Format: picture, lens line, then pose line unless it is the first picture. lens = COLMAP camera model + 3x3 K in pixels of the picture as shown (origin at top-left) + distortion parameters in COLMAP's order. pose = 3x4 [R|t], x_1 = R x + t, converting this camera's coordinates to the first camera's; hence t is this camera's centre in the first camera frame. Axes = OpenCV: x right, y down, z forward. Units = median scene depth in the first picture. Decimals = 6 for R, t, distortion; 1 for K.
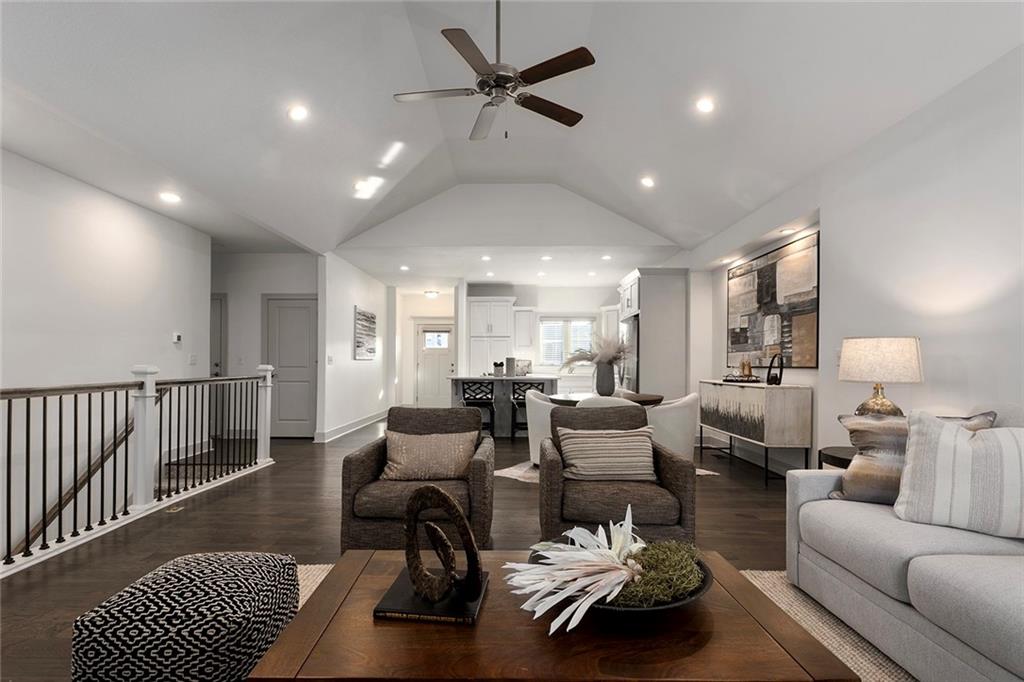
lens RADIAL K [[494.9, 0, 500.1], [0, 494.9, 358.6], [0, 0, 1]] dist [0.000240, 0.000339]
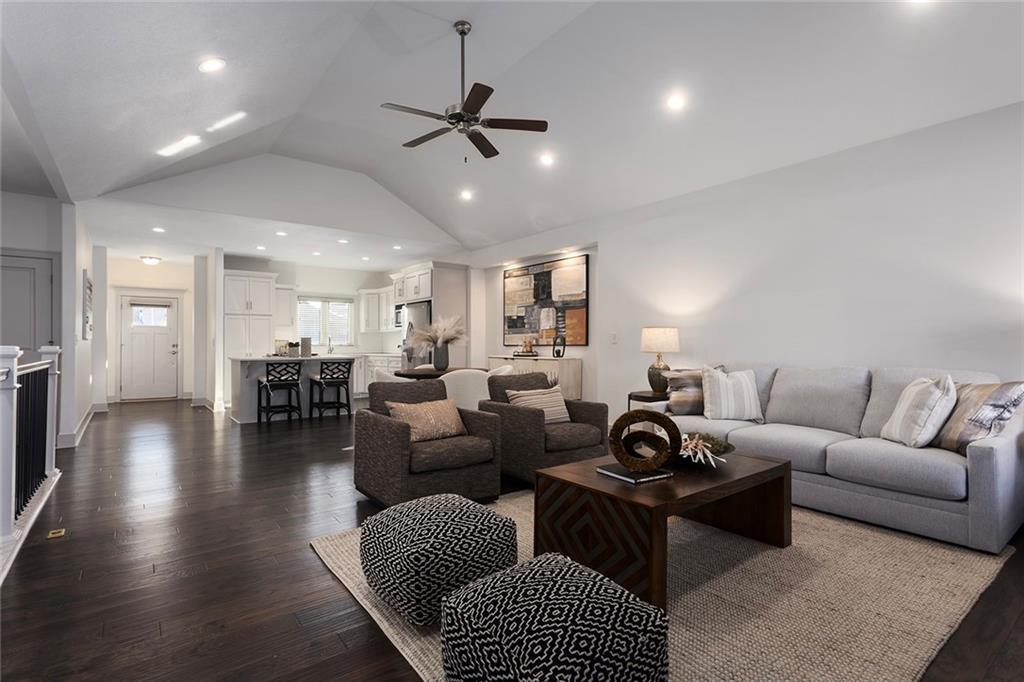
lens RADIAL K [[496.5, 0, 500.0], [0, 496.5, 340.5], [0, 0, 1]] dist [-0.003324, 0.000909]
pose [[0.791603, 0.000129, 0.611035, -0.403806], [-0.002143, 0.999994, 0.002565, 0.000672], [-0.611031, -0.003340, 0.791599, -0.027411]]
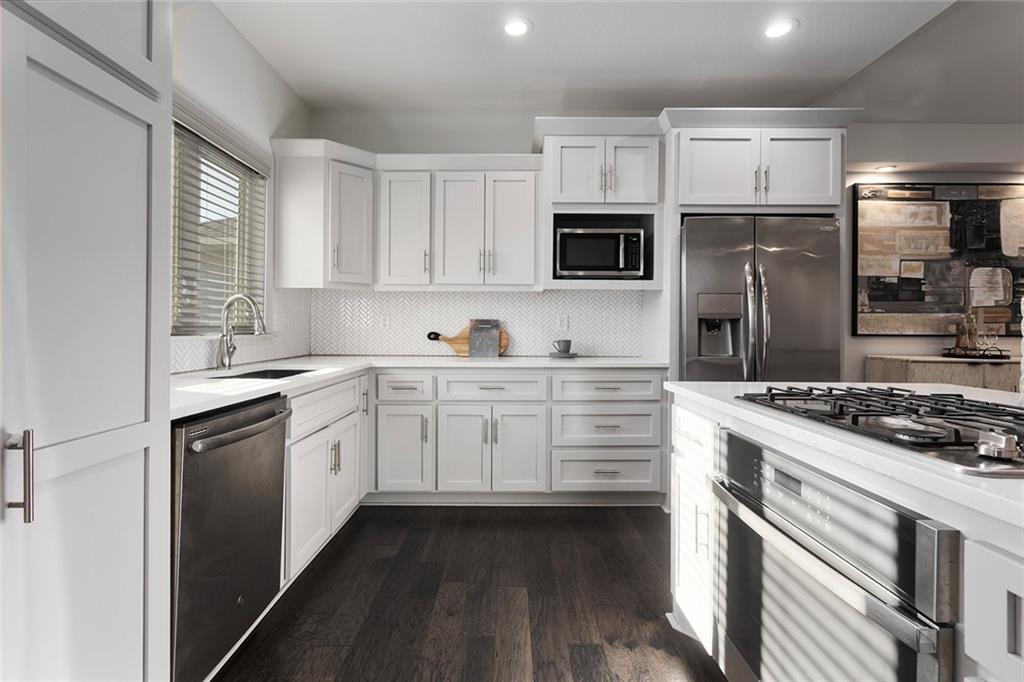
lens RADIAL K [[496.5, 0, 500.0], [0, 496.5, 340.5], [0, 0, 1]] dist [-0.003324, 0.000909]
pose [[-0.007659, -0.024614, 0.999668, -0.208325], [-0.016846, 0.999558, 0.024482, 0.018444], [-0.999829, -0.016653, -0.008070, 1.717669]]
